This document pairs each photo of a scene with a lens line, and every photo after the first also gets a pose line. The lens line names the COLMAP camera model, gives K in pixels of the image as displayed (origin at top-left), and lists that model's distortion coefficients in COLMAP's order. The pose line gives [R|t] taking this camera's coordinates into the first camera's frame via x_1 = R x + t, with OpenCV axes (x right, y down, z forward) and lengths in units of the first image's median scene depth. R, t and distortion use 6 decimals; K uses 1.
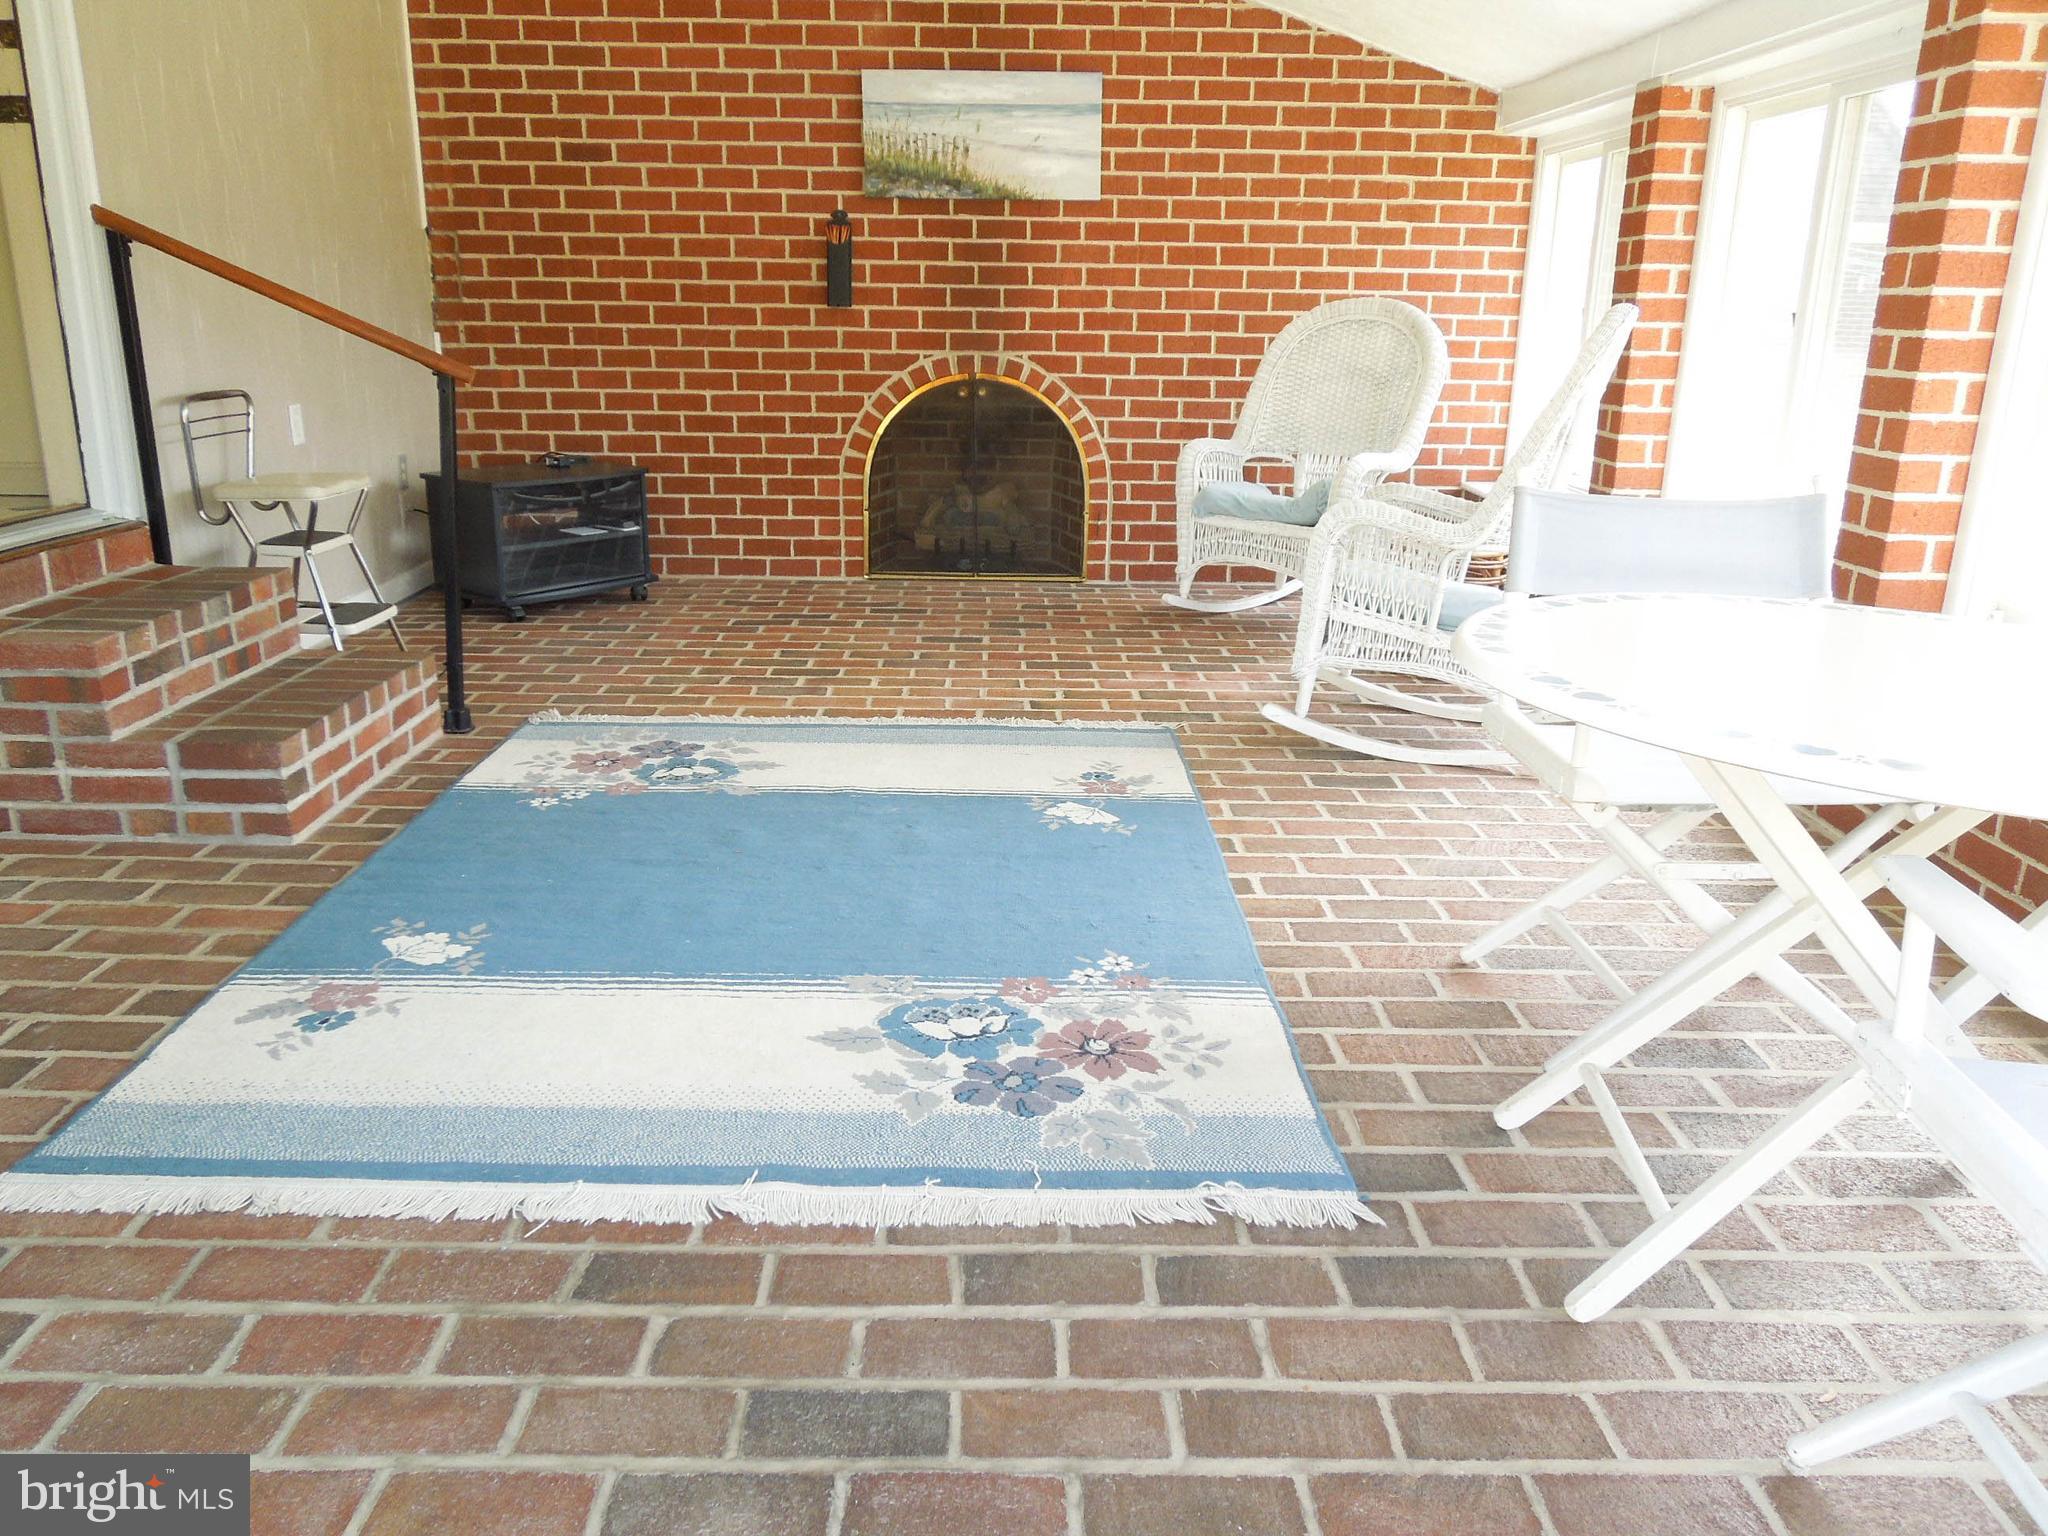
lens RADIAL K [[1551.6, 0, 1029.3], [0, 1551.6, 772.0], [0, 0, 1]] dist [-0.004097, -0.000213]
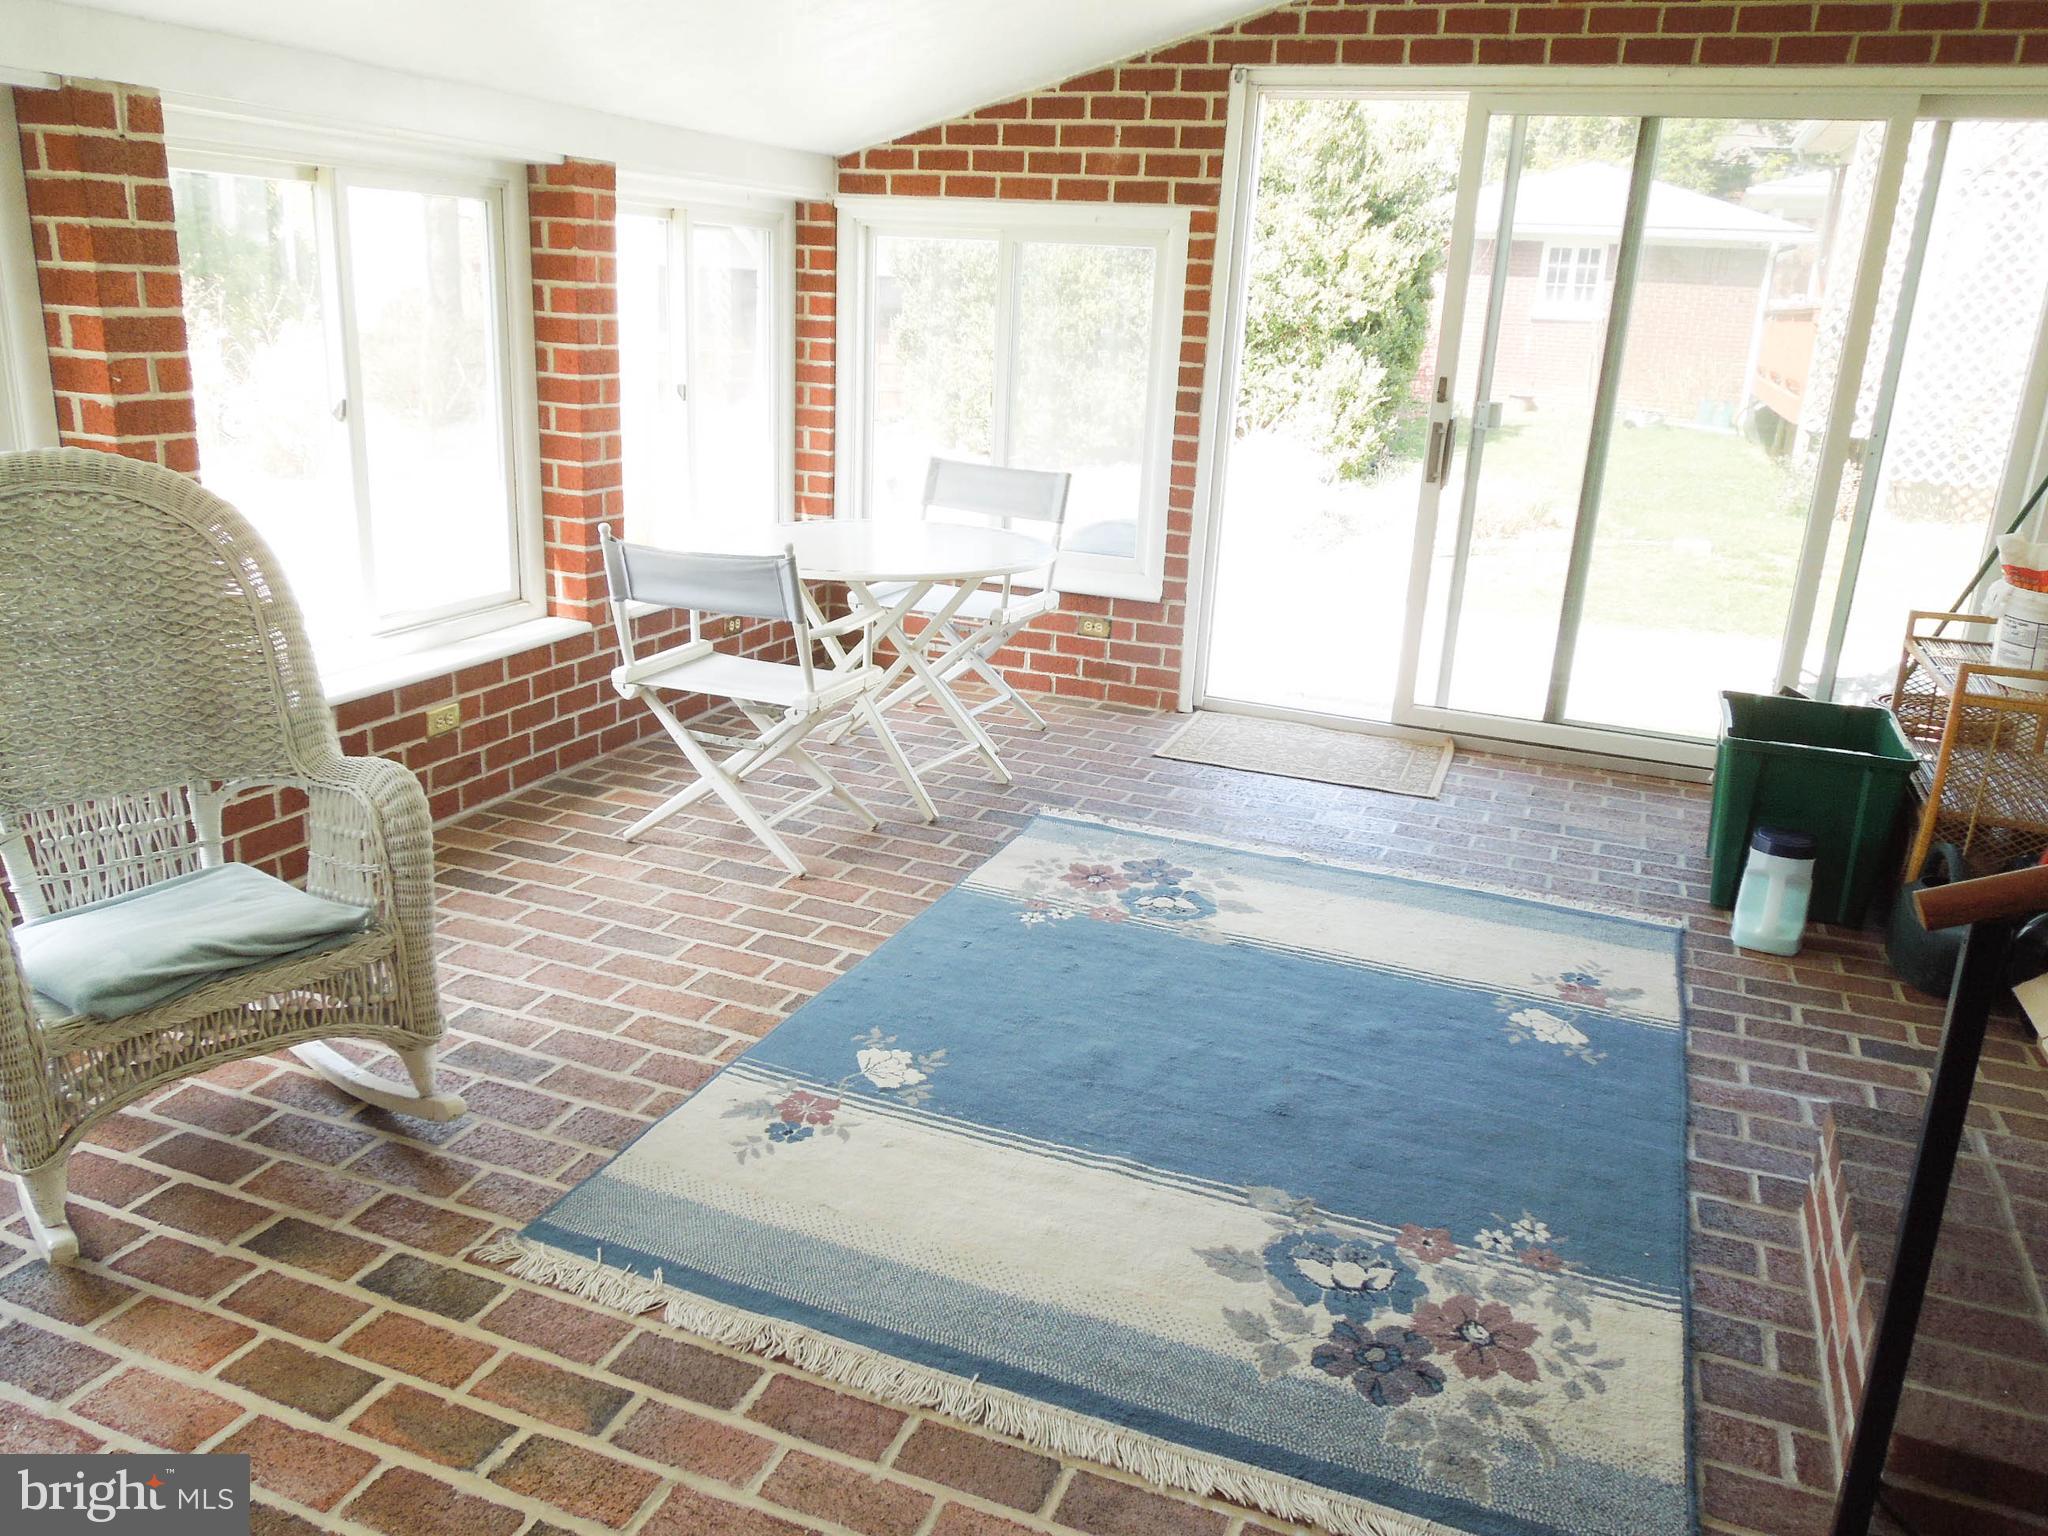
lens RADIAL K [[1551.6, 0, 1021.4], [0, 1551.6, 758.3], [0, 0, 1]] dist [-0.004097, -0.000213]
pose [[-0.920565, -0.176250, 0.348562, -0.183581], [0.044793, 0.838876, 0.542476, -0.349714], [-0.388012, 0.514998, -0.764345, 0.924511]]
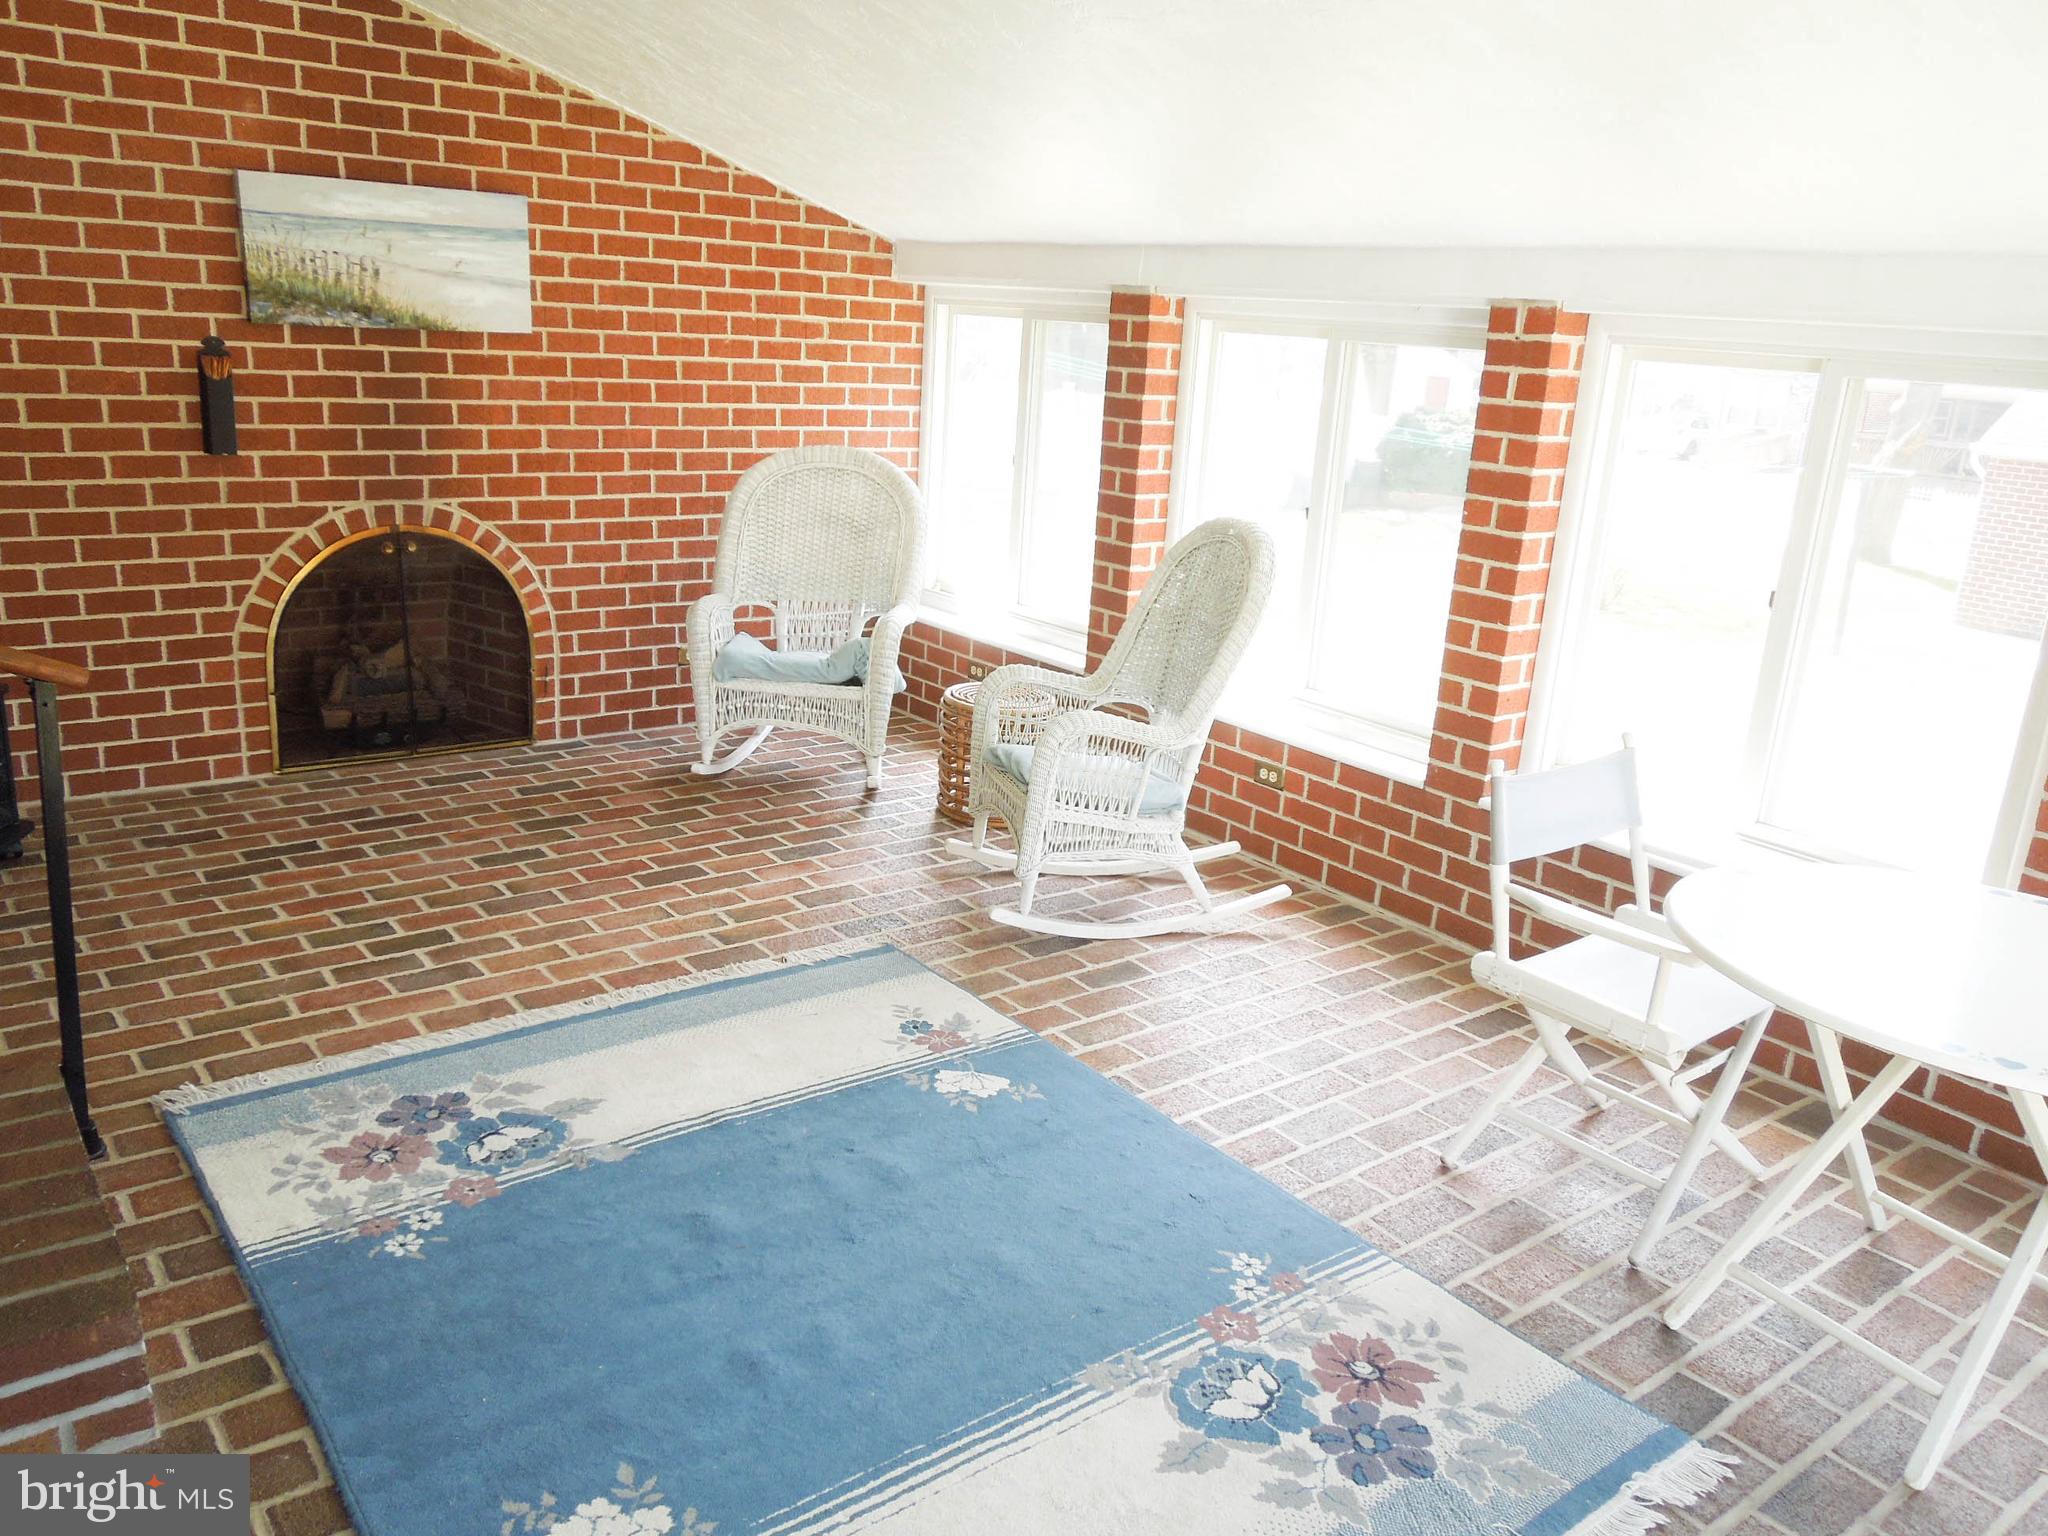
lens RADIAL K [[1551.6, 0, 1028.6], [0, 1551.6, 766.8], [0, 0, 1]] dist [-0.004097, -0.000213]
pose [[0.798949, -0.135763, 0.585874, -0.290163], [0.128916, 0.990203, 0.053656, -0.131053], [-0.587419, 0.032660, 0.808624, 0.107276]]
